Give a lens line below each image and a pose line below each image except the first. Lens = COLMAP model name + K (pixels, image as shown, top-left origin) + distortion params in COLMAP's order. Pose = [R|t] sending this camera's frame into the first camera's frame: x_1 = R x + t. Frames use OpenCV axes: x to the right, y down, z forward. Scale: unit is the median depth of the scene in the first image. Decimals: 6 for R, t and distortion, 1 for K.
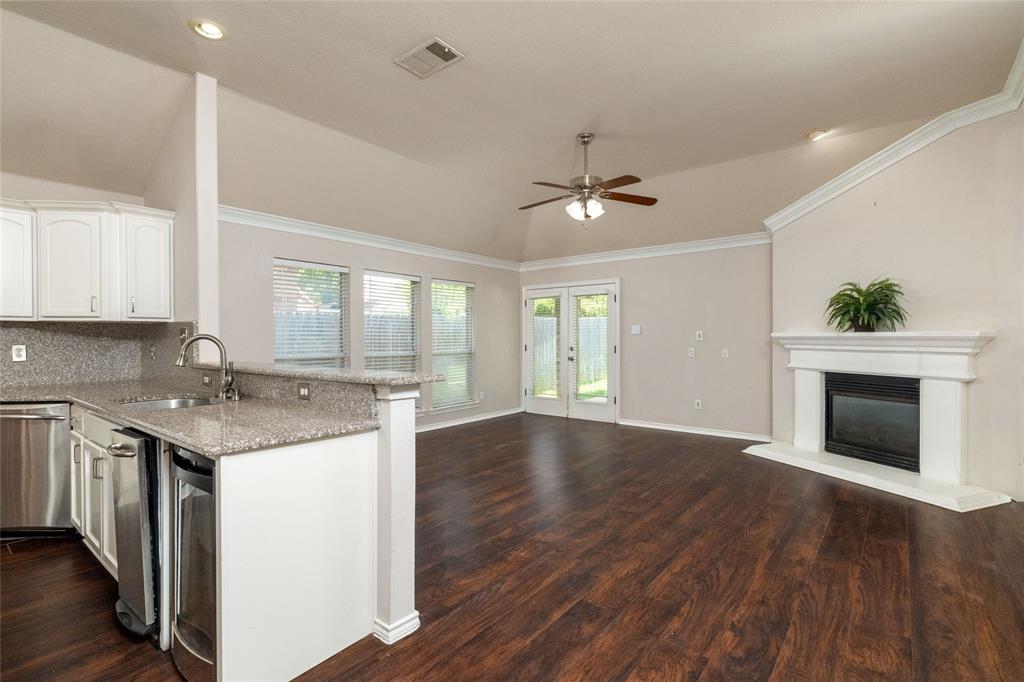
lens RADIAL K [[480.6, 0, 517.2], [0, 480.6, 338.3], [0, 0, 1]] dist [-0.003780, 0.001186]
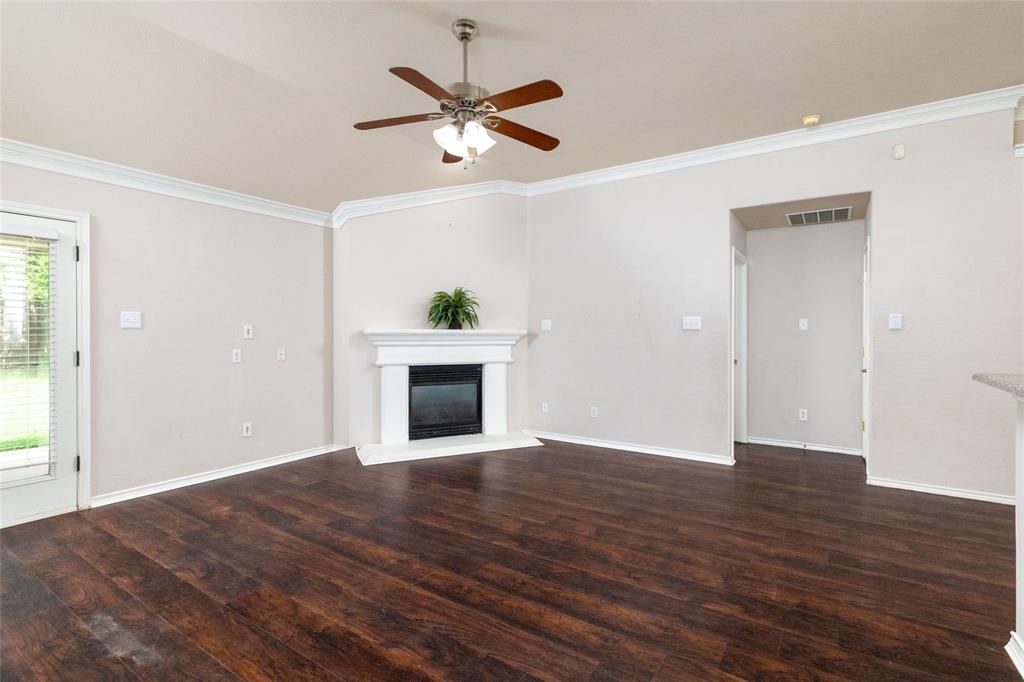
lens RADIAL K [[480.6, 0, 510.4], [0, 480.6, 333.2], [0, 0, 1]] dist [-0.003780, 0.001186]
pose [[-0.072153, 0.001839, 0.997392, -0.551263], [0.001349, 0.999998, -0.001746, -0.001415], [-0.997393, 0.001220, -0.072156, 1.057742]]
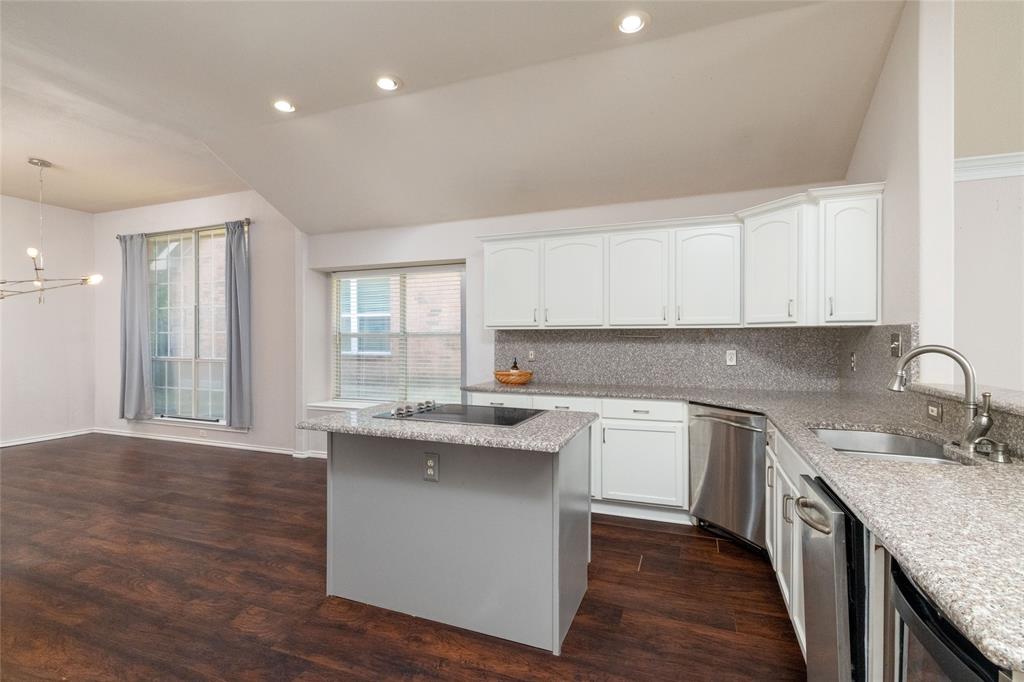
lens RADIAL K [[480.6, 0, 516.1], [0, 480.6, 340.1], [0, 0, 1]] dist [-0.003780, 0.001186]
pose [[0.306209, 0.004858, -0.951952, -0.148025], [-0.003817, 0.999985, 0.003876, -0.009964], [0.951957, 0.002447, 0.306223, 0.189123]]
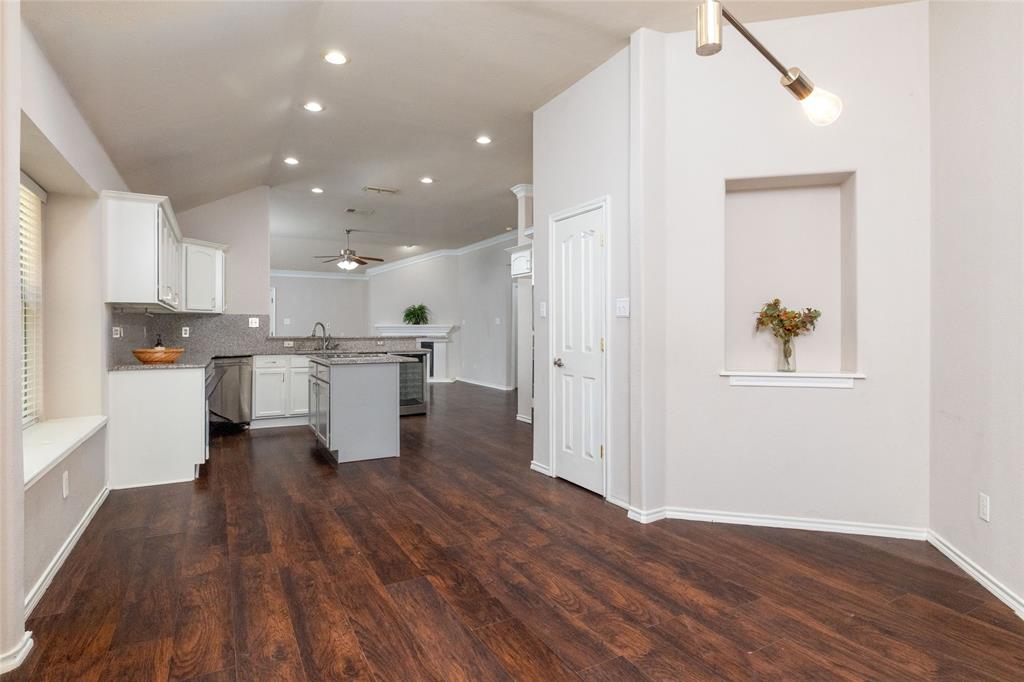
lens RADIAL K [[516.4, 0, 509.1], [0, 516.4, 333.8], [0, 0, 1]] dist [-0.003076, -0.000465]
pose [[0.376711, -0.003893, 0.926323, -1.799565], [-0.000710, 0.999990, 0.004491, 0.024493], [-0.926330, -0.002349, 0.376705, -0.535199]]
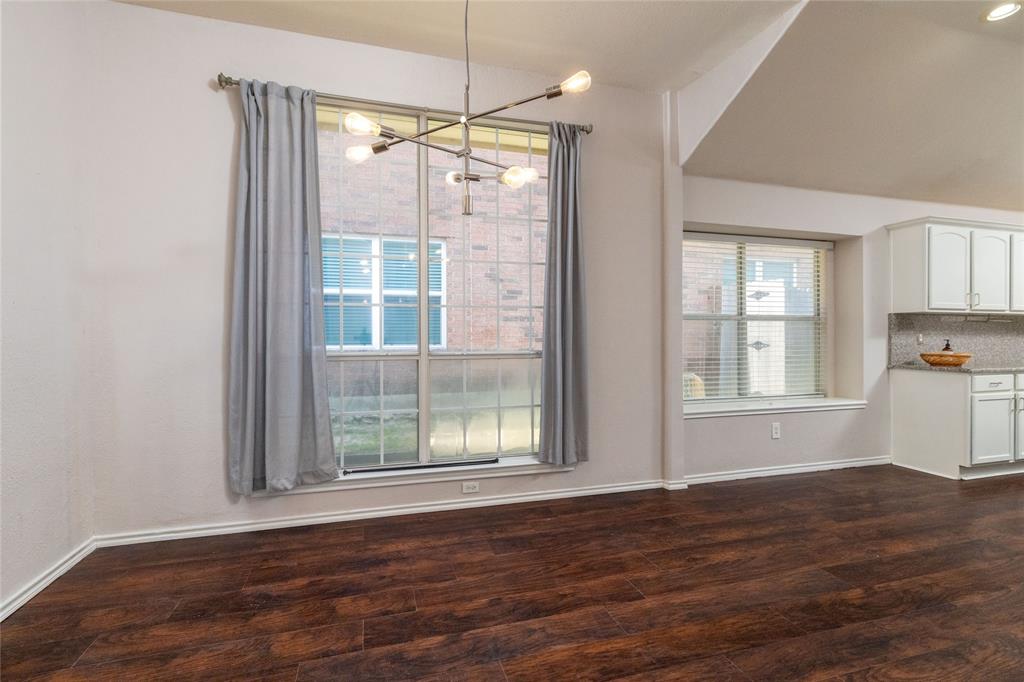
lens RADIAL K [[480.6, 0, 516.9], [0, 480.6, 344.9], [0, 0, 1]] dist [-0.003780, 0.001186]
pose [[0.823790, 0.007155, -0.566850, -1.286999], [-0.001094, 0.999939, 0.011032, 0.032468], [0.566894, -0.008468, 0.823747, -0.877777]]
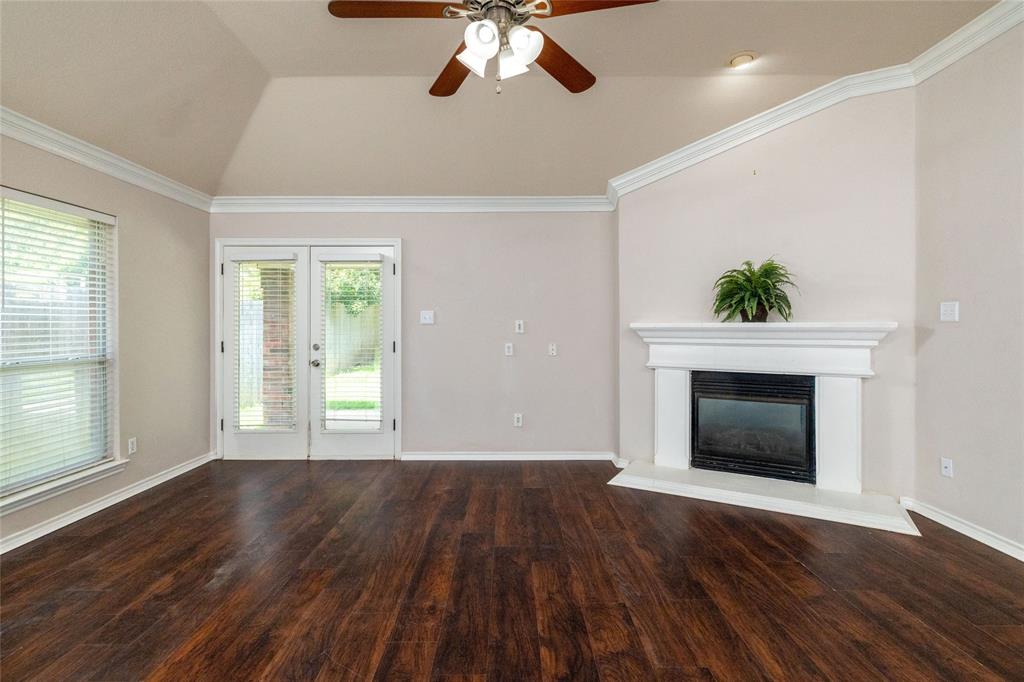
lens RADIAL K [[480.6, 0, 513.9], [0, 480.6, 331.7], [0, 0, 1]] dist [-0.003780, 0.001186]
pose [[0.779535, -0.003407, 0.626349, -0.141042], [0.000372, 0.999988, 0.004976, -0.001538], [-0.626358, -0.003646, 0.779527, 0.681570]]
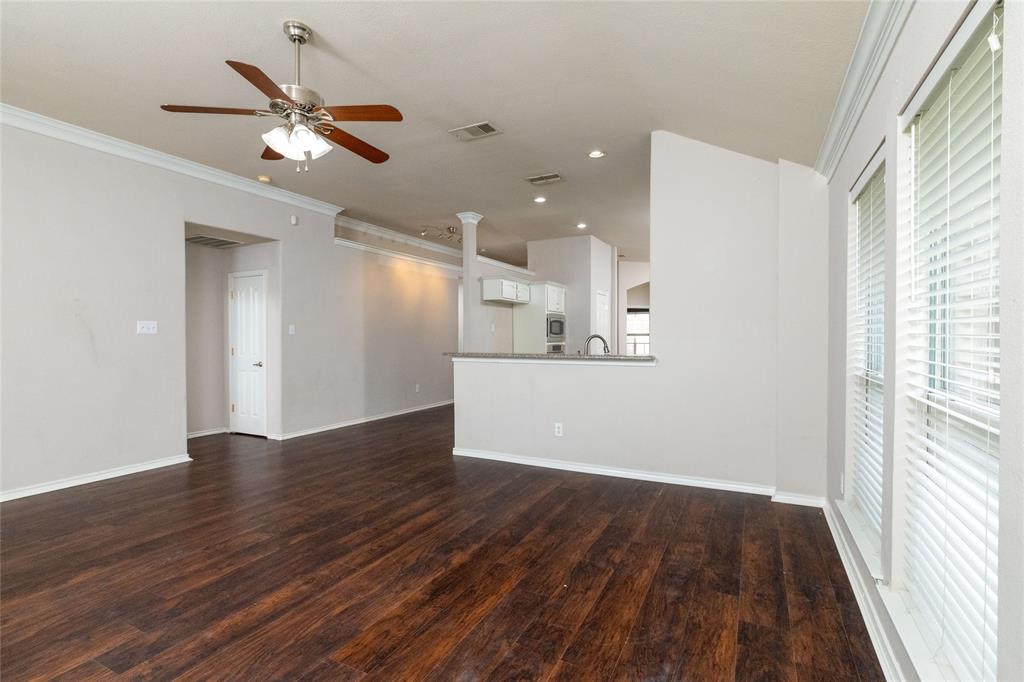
lens RADIAL K [[480.6, 0, 511.1], [0, 480.6, 344.6], [0, 0, 1]] dist [-0.003780, 0.001186]
pose [[-0.981950, 0.007360, -0.188995, -0.017596], [0.004152, 0.999841, 0.017366, -0.002839], [0.189093, 0.016268, -0.981824, 1.814642]]
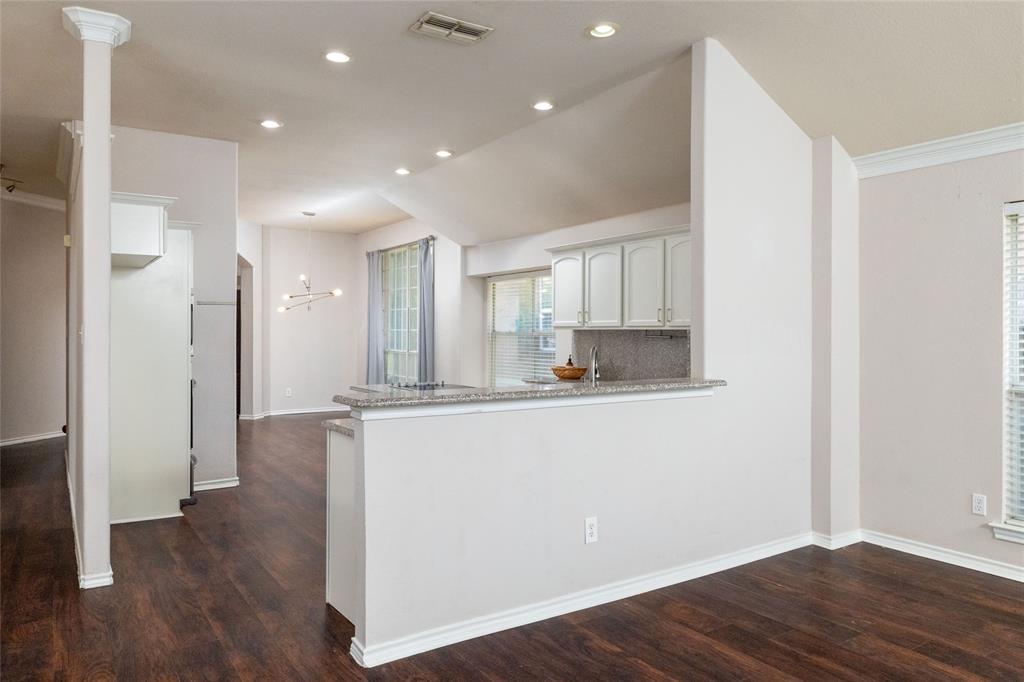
lens RADIAL K [[712.8, 0, 515.0], [0, 712.8, 324.1], [0, 0, 1]] dist [0.004602, 0.003790]
pose [[-0.306372, -0.007884, -0.951879, 0.536275], [-0.004773, 0.999966, -0.006746, -0.029700], [0.951900, 0.002476, -0.306399, 0.889168]]
